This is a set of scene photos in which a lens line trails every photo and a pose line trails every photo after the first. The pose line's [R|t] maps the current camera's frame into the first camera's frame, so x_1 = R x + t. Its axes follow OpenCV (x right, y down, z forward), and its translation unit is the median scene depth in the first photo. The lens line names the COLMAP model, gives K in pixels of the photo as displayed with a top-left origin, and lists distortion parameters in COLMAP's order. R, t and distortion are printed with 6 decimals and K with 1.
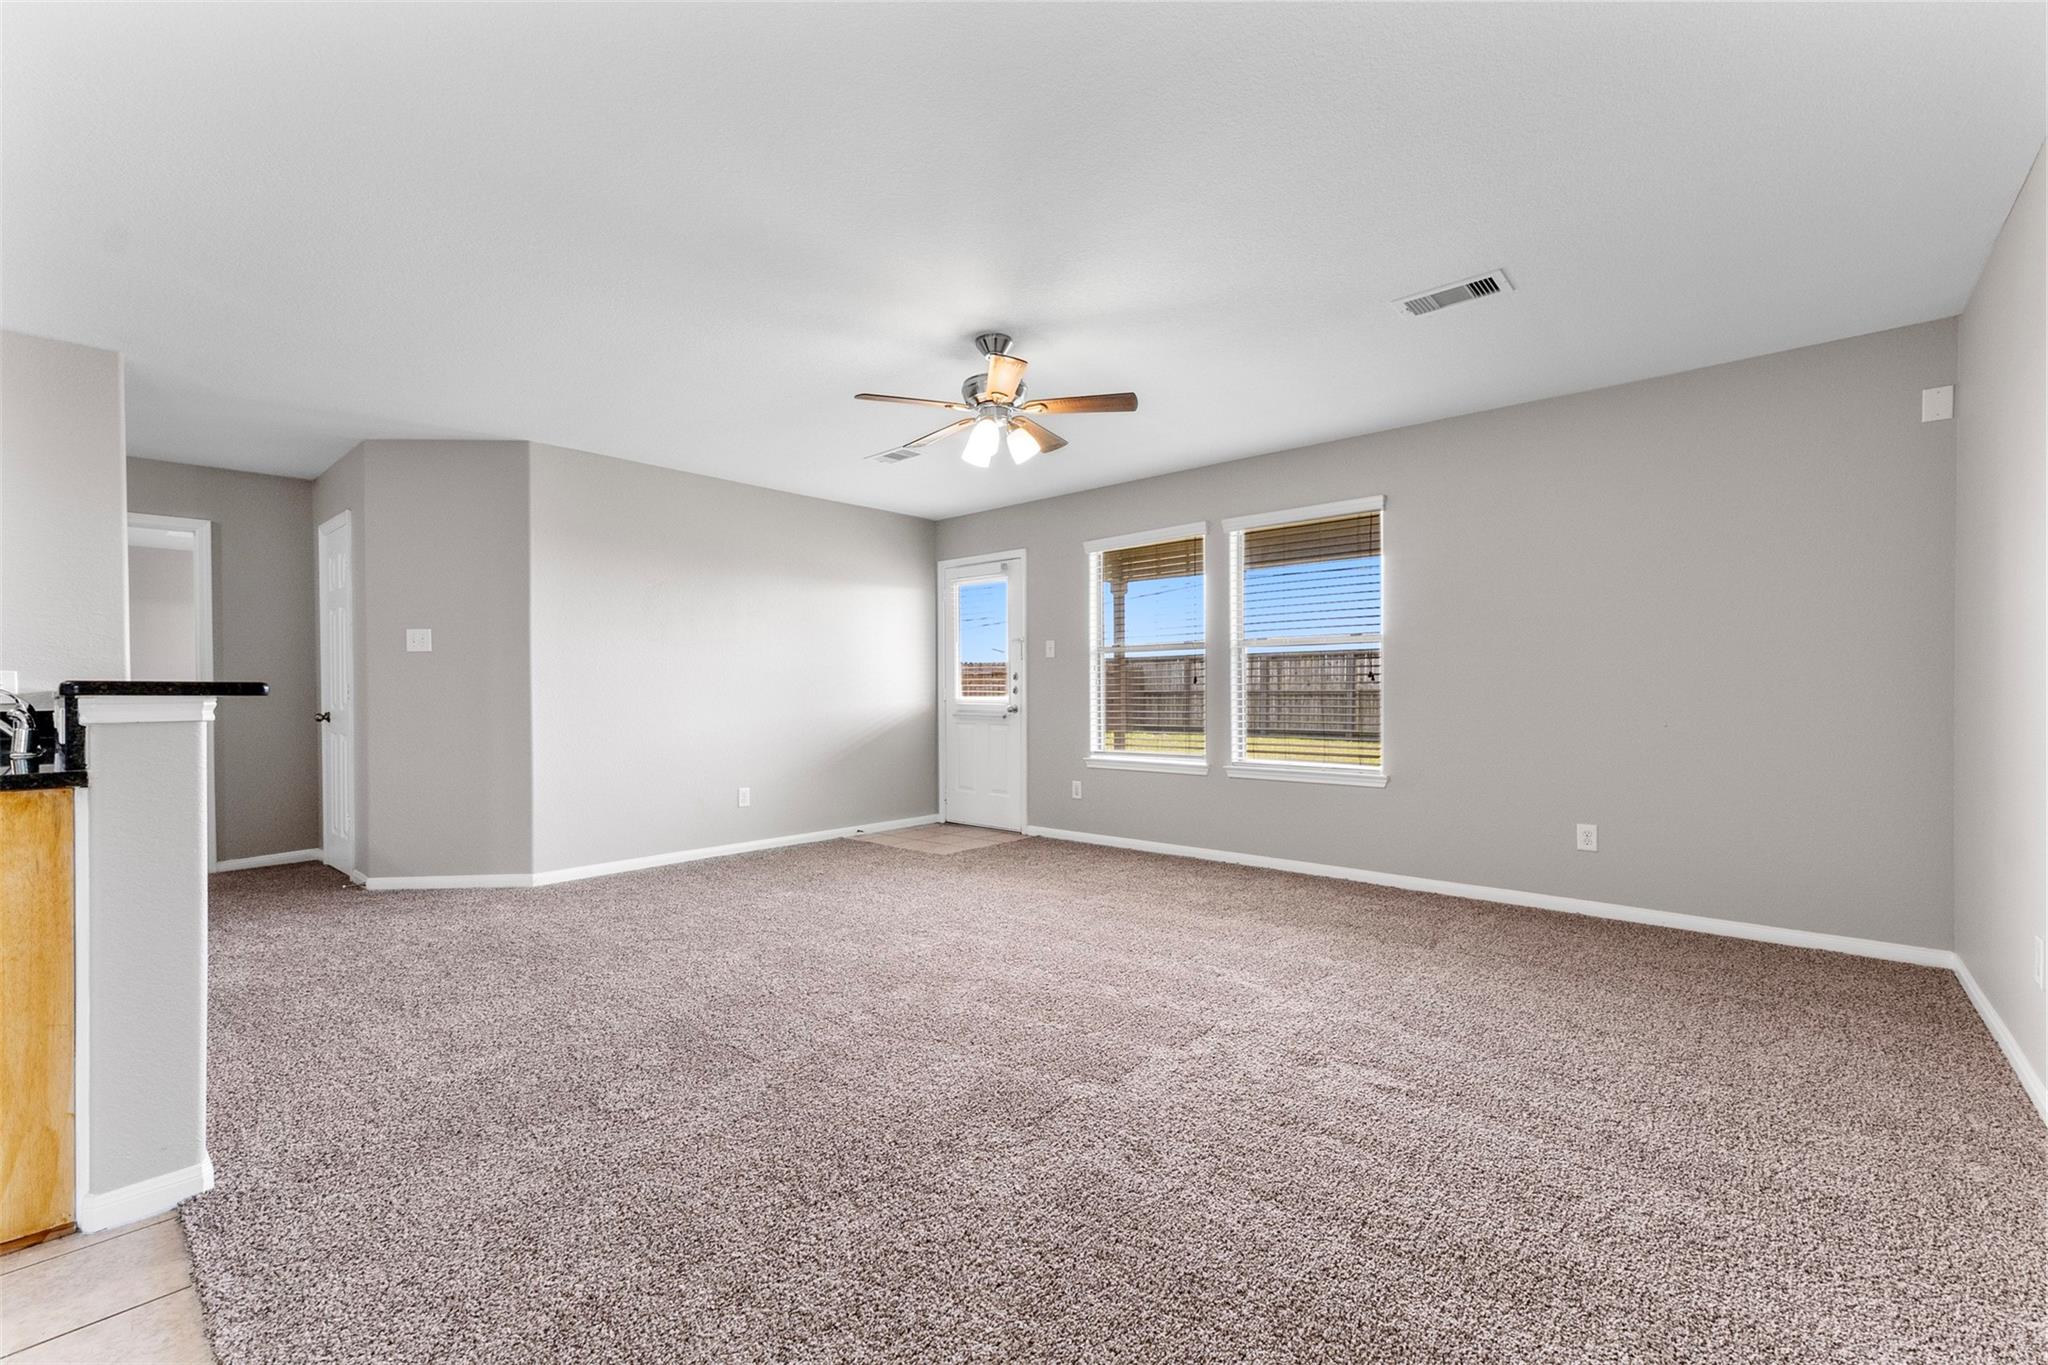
lens RADIAL K [[858.4, 0, 1015.6], [0, 858.4, 691.0], [0, 0, 1]] dist [0.003894, -0.000256]
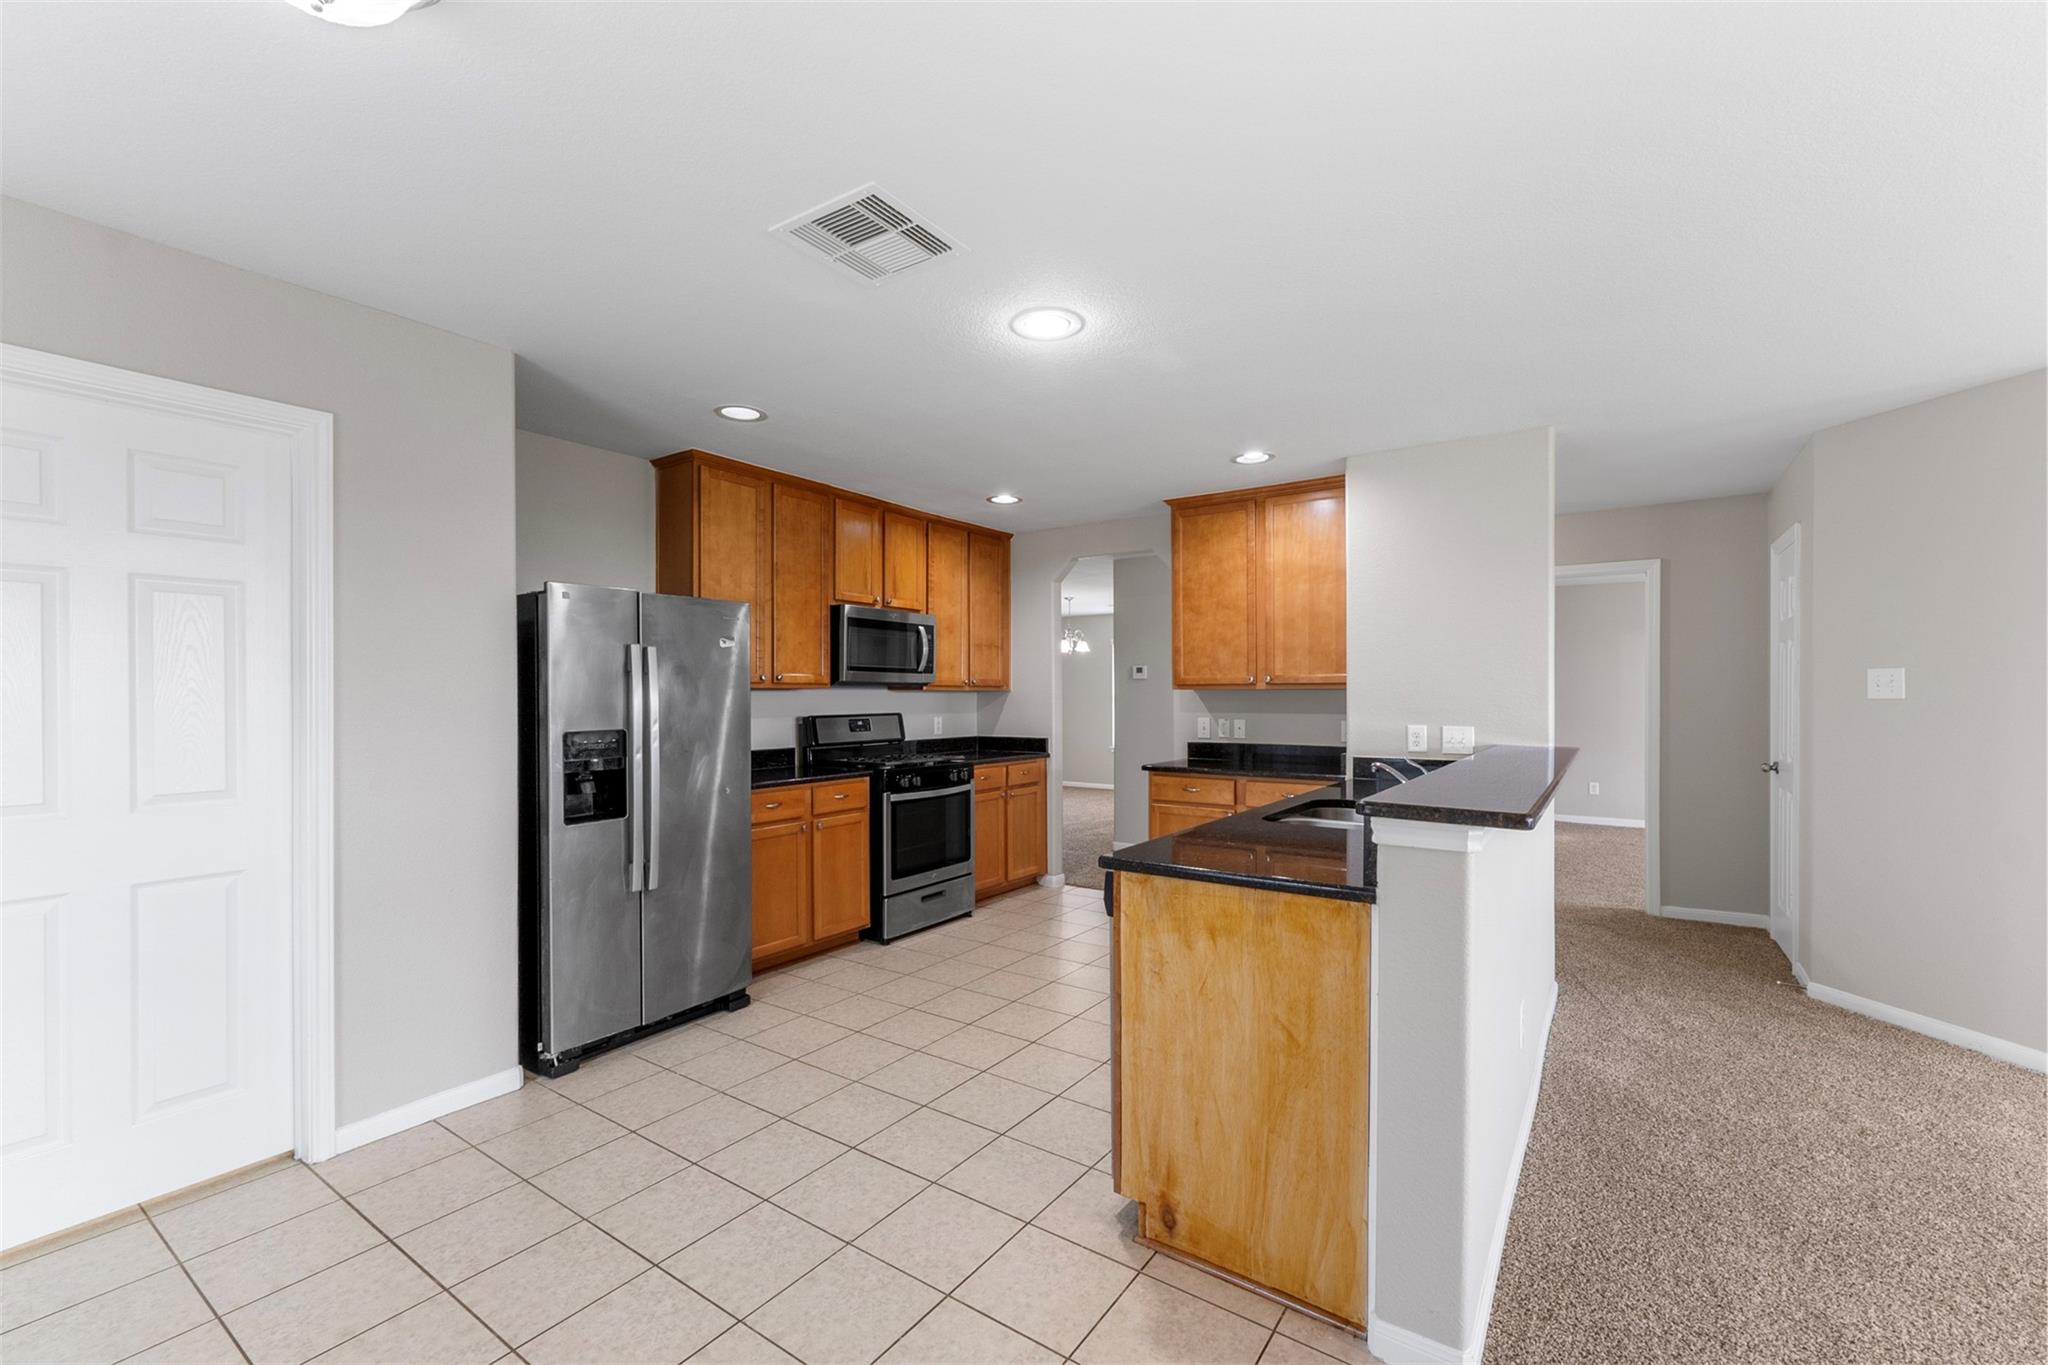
lens RADIAL K [[858.4, 0, 1024.3], [0, 858.4, 688.6], [0, 0, 1]] dist [0.003894, -0.000256]
pose [[0.124335, 0.004037, -0.992232, -0.042489], [-0.006362, 0.999974, 0.003271, -0.047089], [0.992220, 0.005906, 0.124357, 0.151599]]
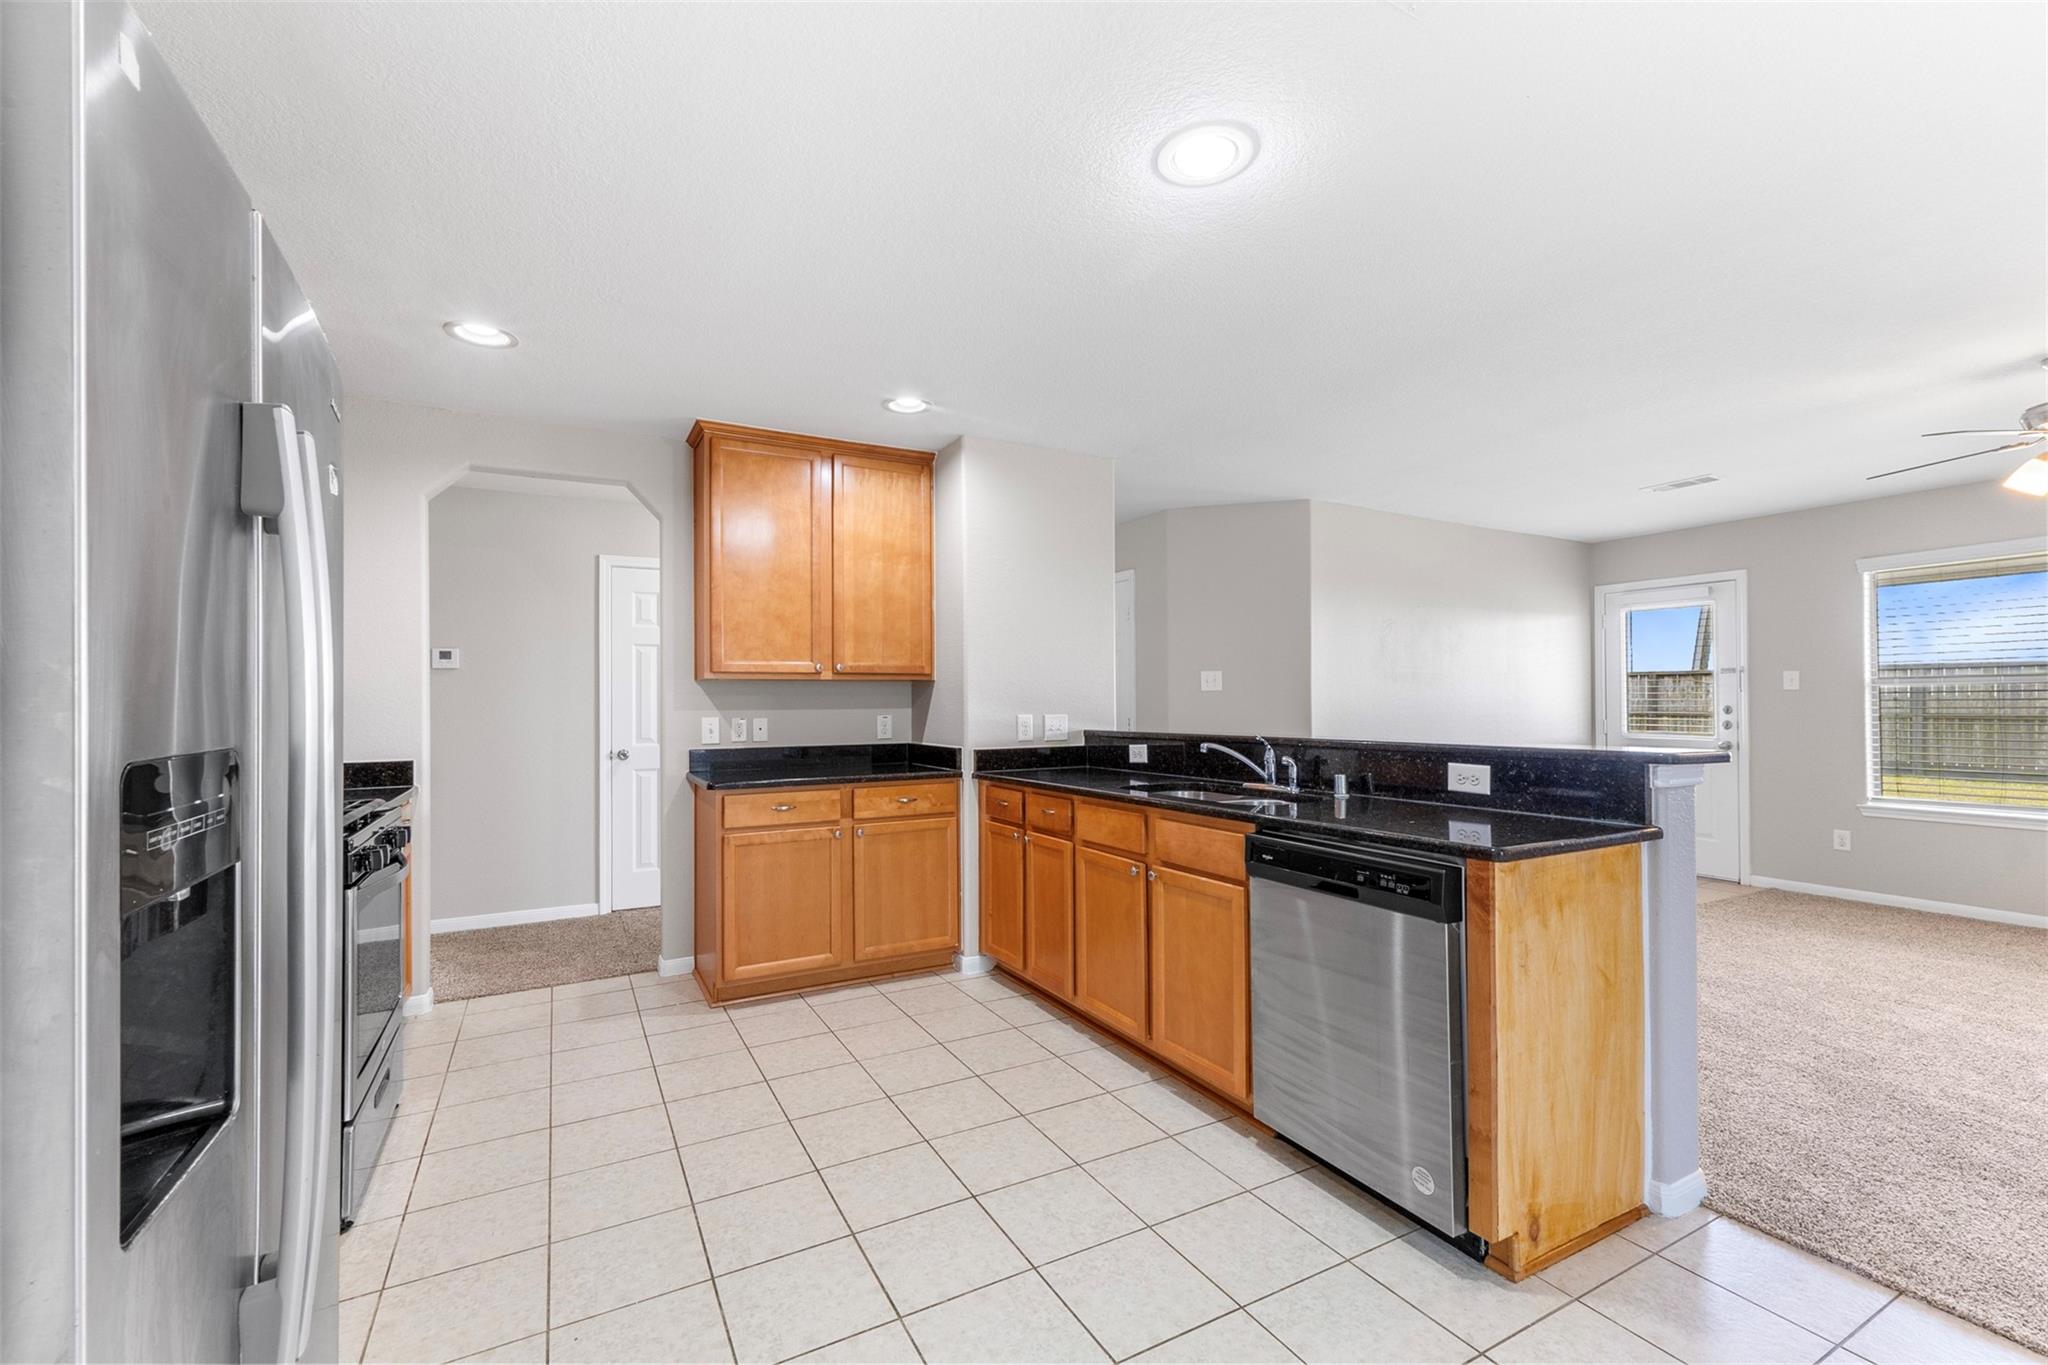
lens RADIAL K [[858.4, 0, 1023.9], [0, 858.4, 685.1], [0, 0, 1]] dist [0.003894, -0.000256]
pose [[0.940928, -0.002858, -0.338595, -0.489099], [-0.004593, 0.999765, -0.021200, -0.024962], [0.338576, 0.021503, 0.940693, -0.142096]]
